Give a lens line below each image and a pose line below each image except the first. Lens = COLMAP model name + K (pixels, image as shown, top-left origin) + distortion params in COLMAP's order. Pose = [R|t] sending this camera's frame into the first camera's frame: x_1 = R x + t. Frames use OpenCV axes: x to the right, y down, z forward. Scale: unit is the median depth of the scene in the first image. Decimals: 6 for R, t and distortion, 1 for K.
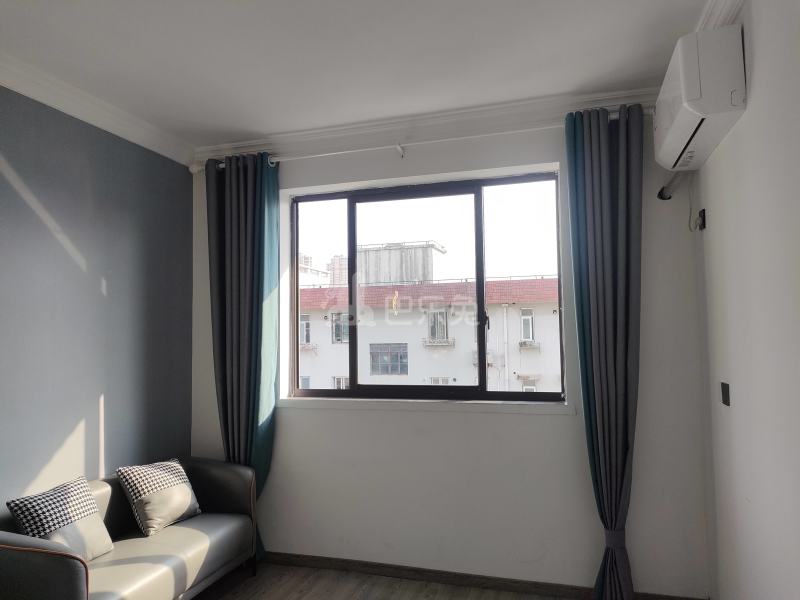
lens RADIAL K [[580.8, 0, 401.1], [0, 580.8, 302.5], [0, 0, 1]] dist [0.077172, -0.076976]
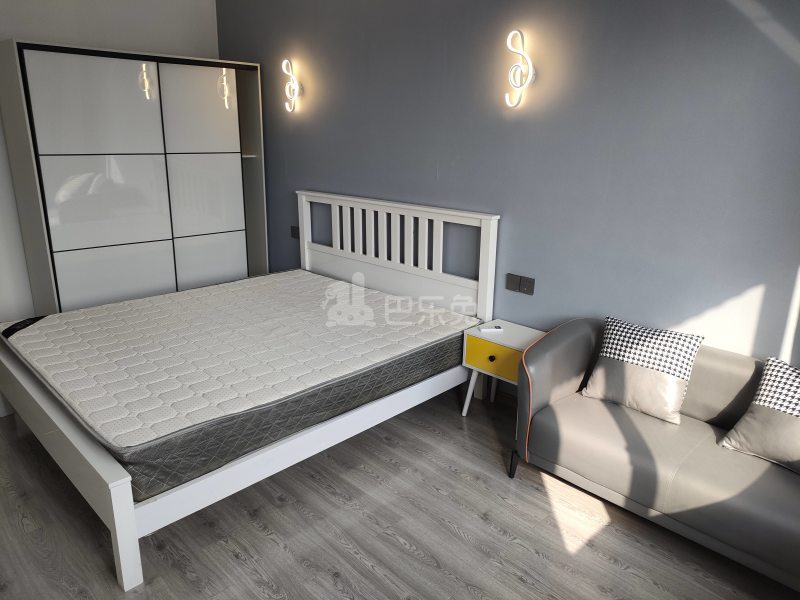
lens RADIAL K [[580.8, 0, 401.1], [0, 580.8, 302.5], [0, 0, 1]] dist [0.077172, -0.076976]
pose [[-0.491503, 0.261267, -0.830762, 0.294387], [0.035860, 0.959200, 0.280444, -0.006540], [0.870137, 0.108048, -0.480818, 0.807987]]
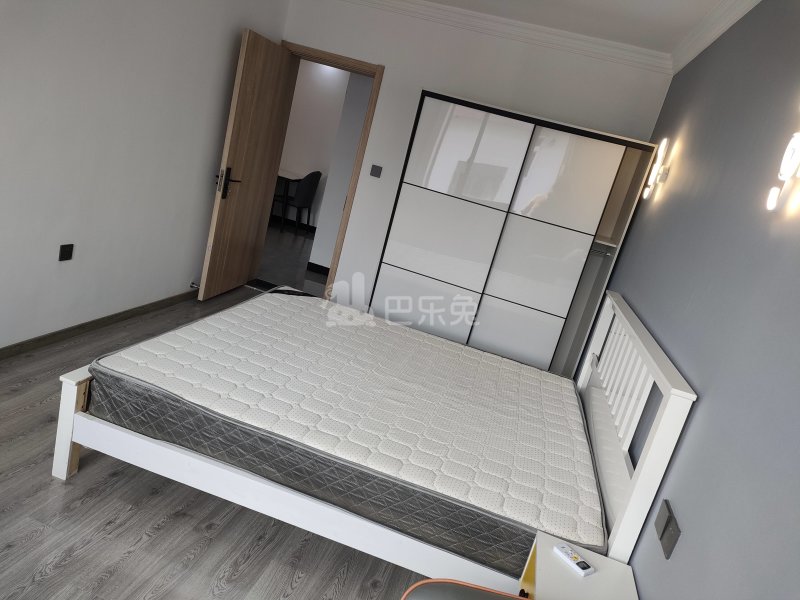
lens RADIAL K [[580.8, 0, 401.1], [0, 580.8, 302.5], [0, 0, 1]] dist [0.077172, -0.076976]
pose [[-0.971693, -0.219413, -0.087582, -0.253649], [-0.233017, 0.951207, 0.202257, 0.006723], [0.038930, 0.216940, -0.975408, 0.945541]]
